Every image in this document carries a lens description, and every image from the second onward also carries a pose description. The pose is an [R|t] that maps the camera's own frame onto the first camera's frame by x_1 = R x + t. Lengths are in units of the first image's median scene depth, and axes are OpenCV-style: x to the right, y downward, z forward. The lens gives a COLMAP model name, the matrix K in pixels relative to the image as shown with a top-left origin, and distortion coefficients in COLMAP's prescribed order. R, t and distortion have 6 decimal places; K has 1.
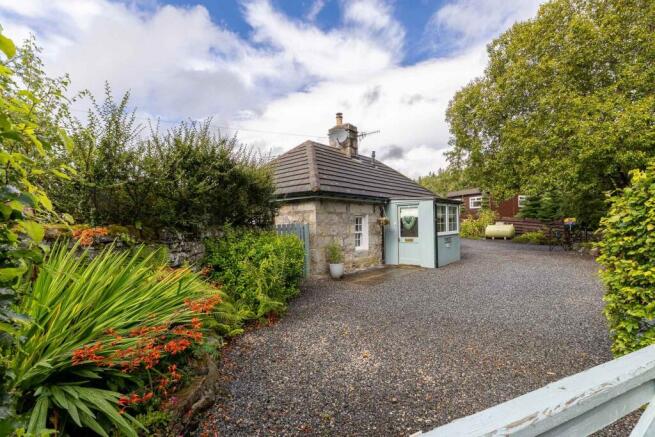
lens RADIAL K [[308.9, 0, 327.8], [0, 308.9, 222.6], [0, 0, 1]] dist [-0.001020, 0.001875]
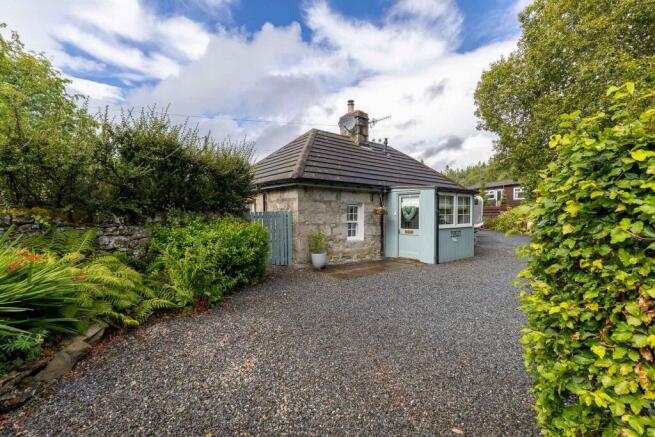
lens RADIAL K [[287.3, 0, 326.2], [0, 287.3, 213.1], [0, 0, 1]] dist [0.003141, 0.000388]
pose [[0.977574, 0.026183, -0.208959, 0.198094], [-0.024548, 0.999644, 0.010411, -0.003248], [0.209157, -0.005048, 0.977869, 0.105660]]
